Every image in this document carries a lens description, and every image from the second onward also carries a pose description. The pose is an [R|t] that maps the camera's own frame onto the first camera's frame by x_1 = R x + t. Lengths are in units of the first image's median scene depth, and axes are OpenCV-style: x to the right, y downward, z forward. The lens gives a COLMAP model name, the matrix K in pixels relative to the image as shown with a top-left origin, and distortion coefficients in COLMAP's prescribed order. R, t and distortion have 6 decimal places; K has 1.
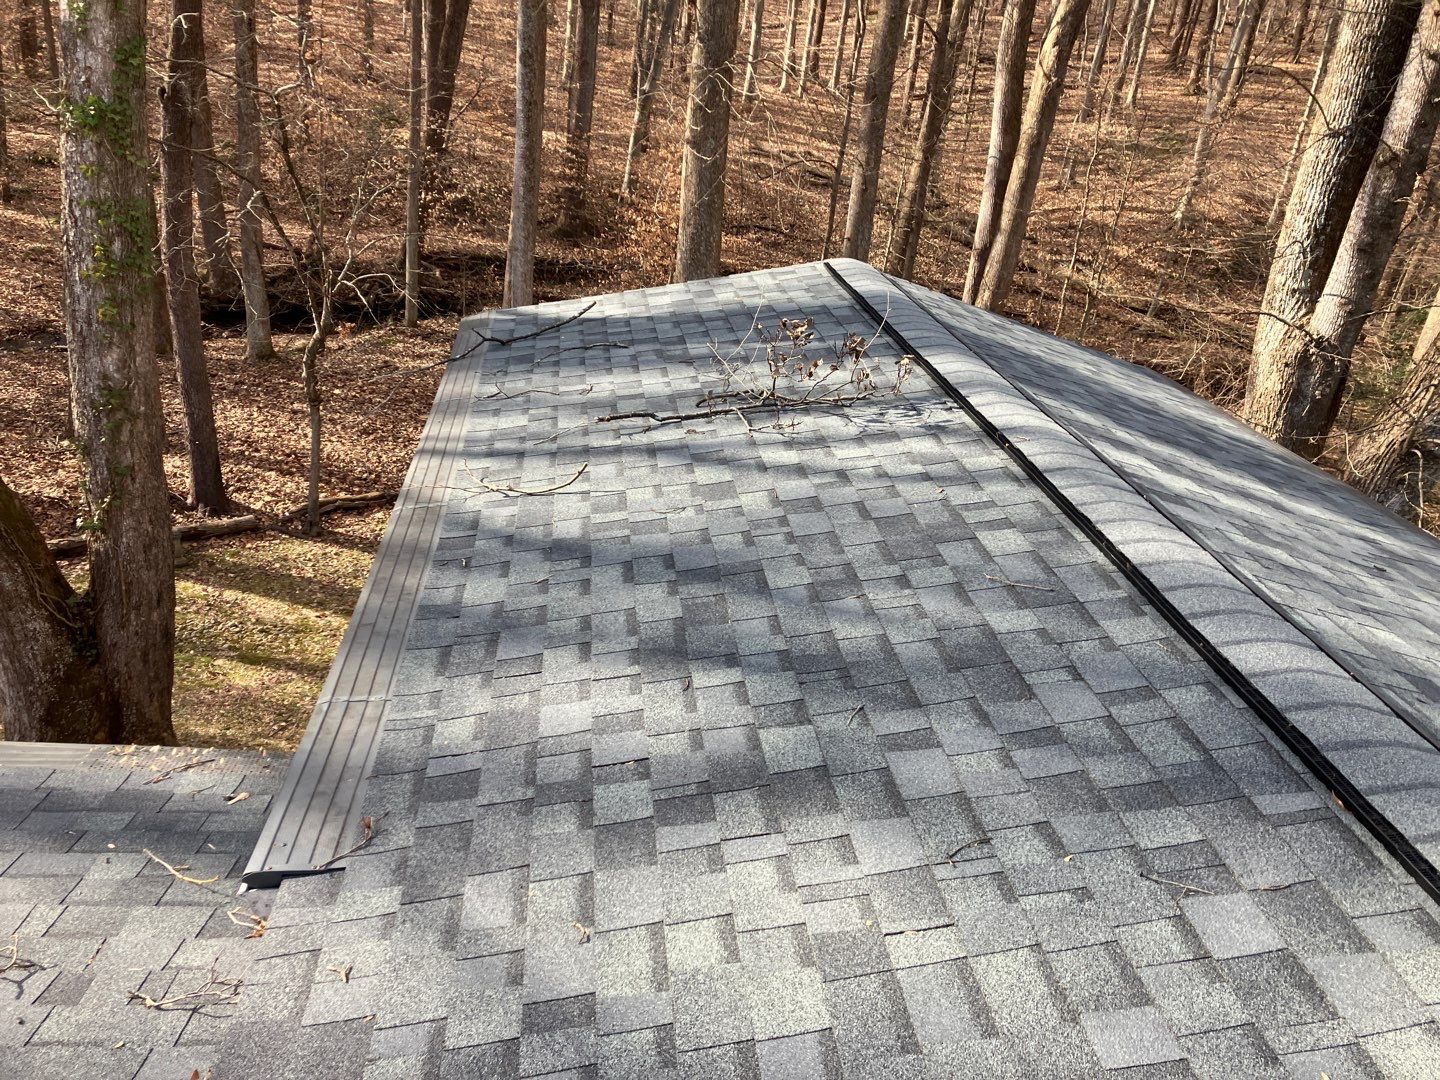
lens RADIAL K [[1150.8, 0, 719.2], [0, 1150.8, 468.2], [0, 0, 1]] dist [0.058943, -0.045028]
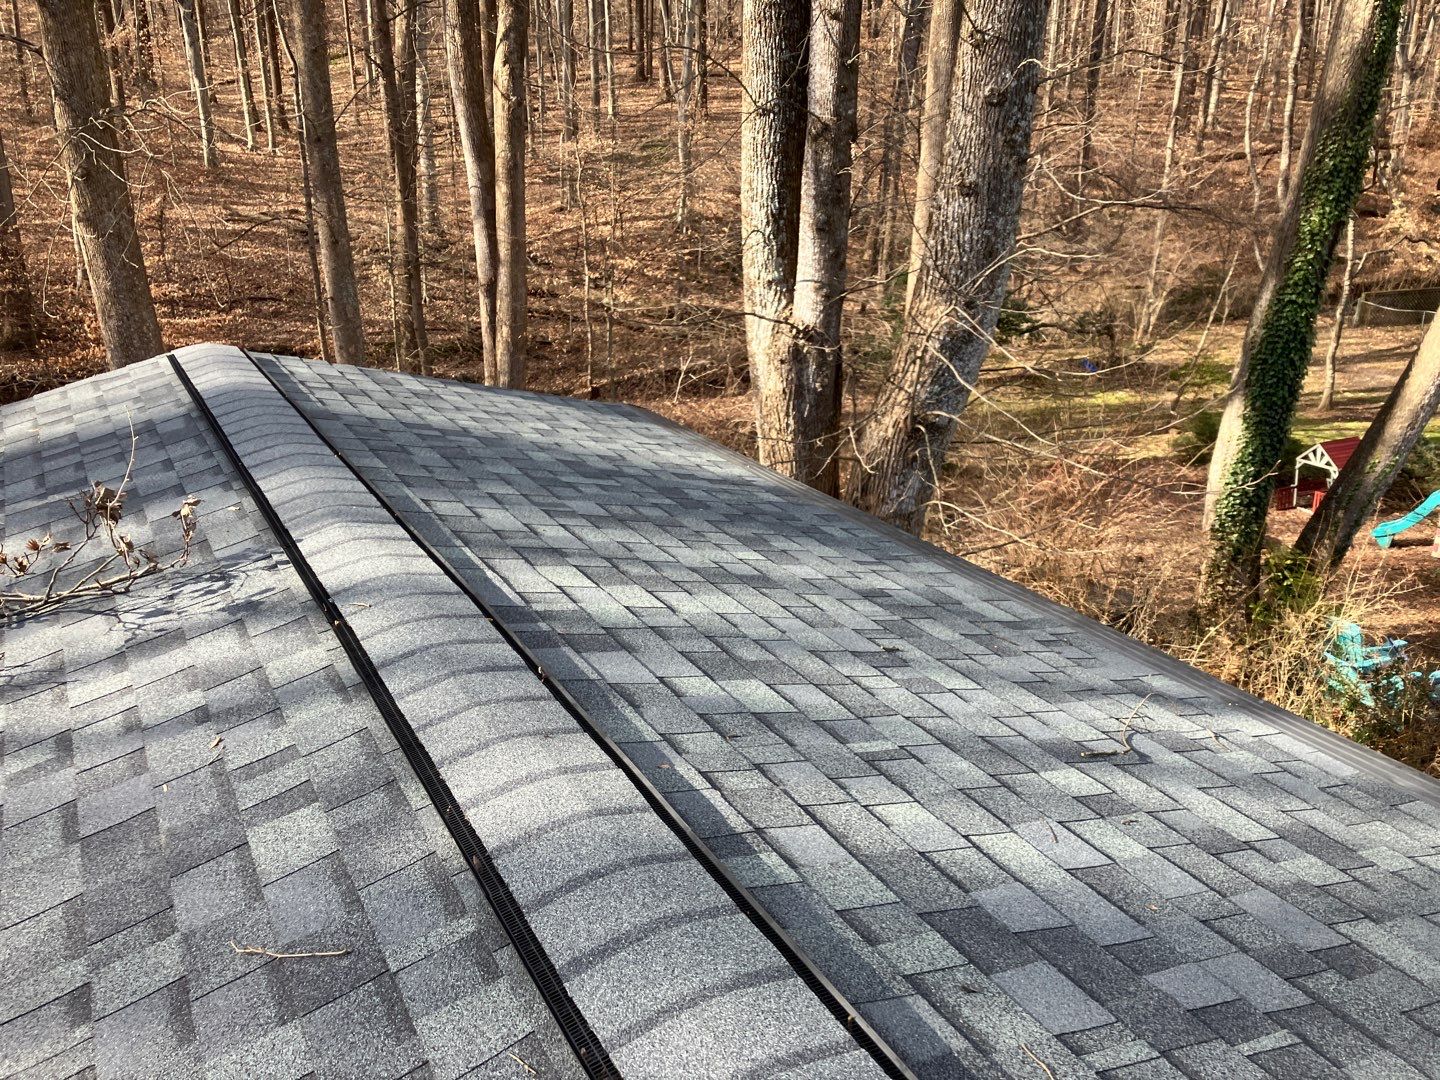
lens RADIAL K [[1190.9, 0, 700.9], [0, 1190.9, 474.2], [0, 0, 1]] dist [-0.000901, 0.005140]
pose [[0.918468, -0.219364, 0.329083, 0.110427], [0.229589, 0.973255, 0.007982, -0.027166], [-0.322032, 0.068223, 0.944267, 0.151069]]
